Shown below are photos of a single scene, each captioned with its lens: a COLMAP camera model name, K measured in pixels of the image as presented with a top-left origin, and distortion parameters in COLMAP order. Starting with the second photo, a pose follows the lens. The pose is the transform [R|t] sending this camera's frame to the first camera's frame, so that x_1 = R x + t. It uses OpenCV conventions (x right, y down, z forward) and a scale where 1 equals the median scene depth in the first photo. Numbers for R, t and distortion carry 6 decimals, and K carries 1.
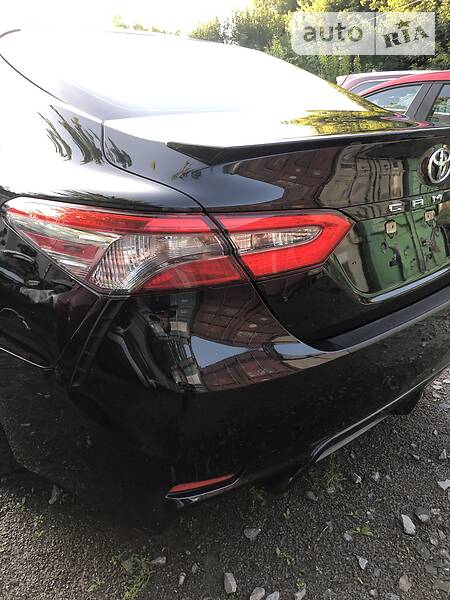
lens RADIAL K [[497.0, 0, 226.0], [0, 497.0, 297.4], [0, 0, 1]] dist [0.028208, -0.017659]
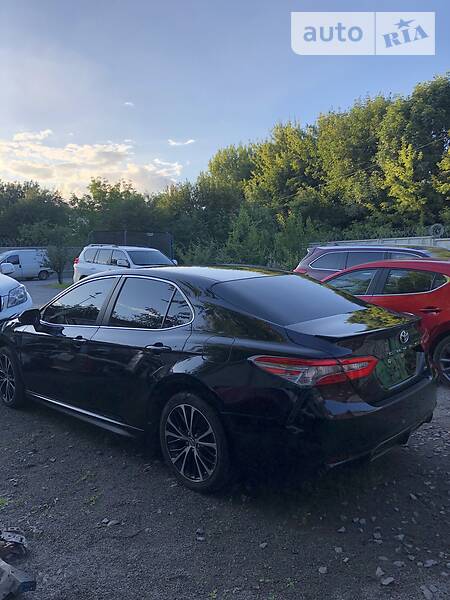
lens RADIAL K [[497.0, 0, 225.4], [0, 497.0, 296.5], [0, 0, 1]] dist [0.028208, -0.017659]
pose [[0.996224, -0.029837, 0.081526, -0.858013], [0.050687, 0.962309, -0.267193, 0.223663], [-0.070481, 0.270316, 0.960188, -1.808414]]
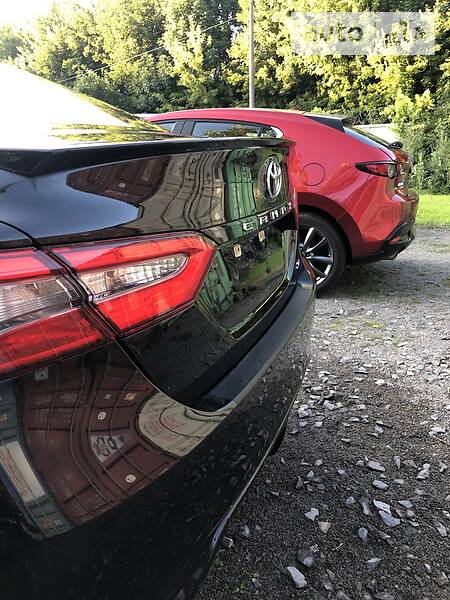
lens RADIAL K [[497.0, 0, 226.7], [0, 497.0, 297.9], [0, 0, 1]] dist [0.028208, -0.017659]
pose [[0.882452, -0.139562, 0.449222, -0.112843], [0.176070, 0.983552, -0.040306, -0.030770], [-0.436208, 0.114663, 0.892511, 0.287369]]
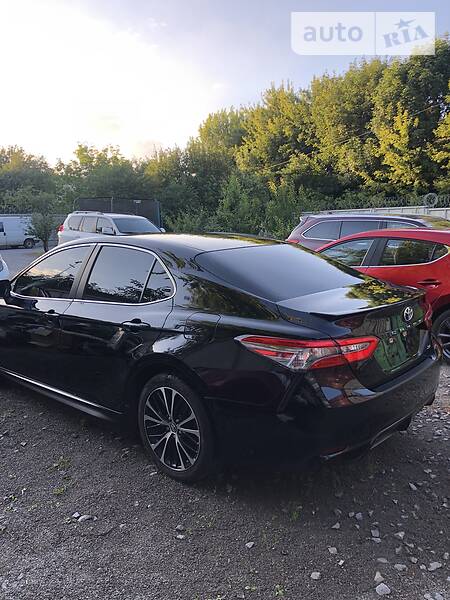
lens RADIAL K [[497.0, 0, 226.1], [0, 497.0, 297.6], [0, 0, 1]] dist [0.028208, -0.017659]
pose [[0.994561, -0.031210, 0.099368, -0.793913], [0.051130, 0.977480, -0.204742, 0.122069], [-0.090740, 0.208709, 0.973759, -1.485158]]
